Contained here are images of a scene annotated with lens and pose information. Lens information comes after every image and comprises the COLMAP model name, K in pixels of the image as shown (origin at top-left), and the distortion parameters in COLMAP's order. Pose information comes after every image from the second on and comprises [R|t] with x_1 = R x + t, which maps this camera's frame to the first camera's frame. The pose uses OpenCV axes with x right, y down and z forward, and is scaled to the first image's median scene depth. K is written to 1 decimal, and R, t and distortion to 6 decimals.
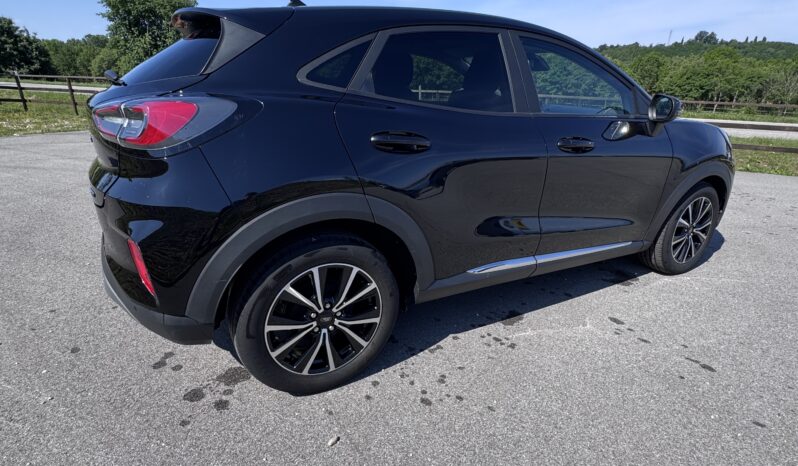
lens RADIAL K [[437.0, 0, 403.4], [0, 437.0, 234.3], [0, 0, 1]] dist [-0.001257, -0.000997]
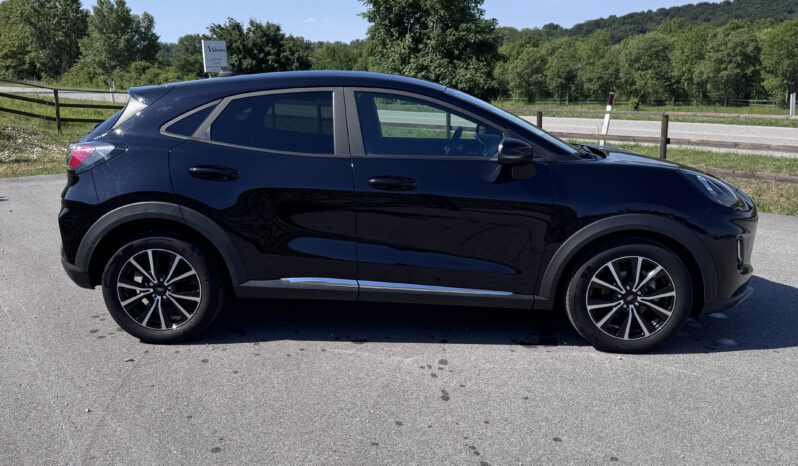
lens RADIAL K [[782.9, 0, 399.0], [0, 782.9, 233.0], [0, 0, 1]] dist [0.160272, -0.402628]
pose [[0.836012, 0.073656, -0.543744, 1.793219], [-0.154730, 0.982380, -0.104825, 0.153191], [0.526443, 0.171768, 0.832679, -0.763310]]
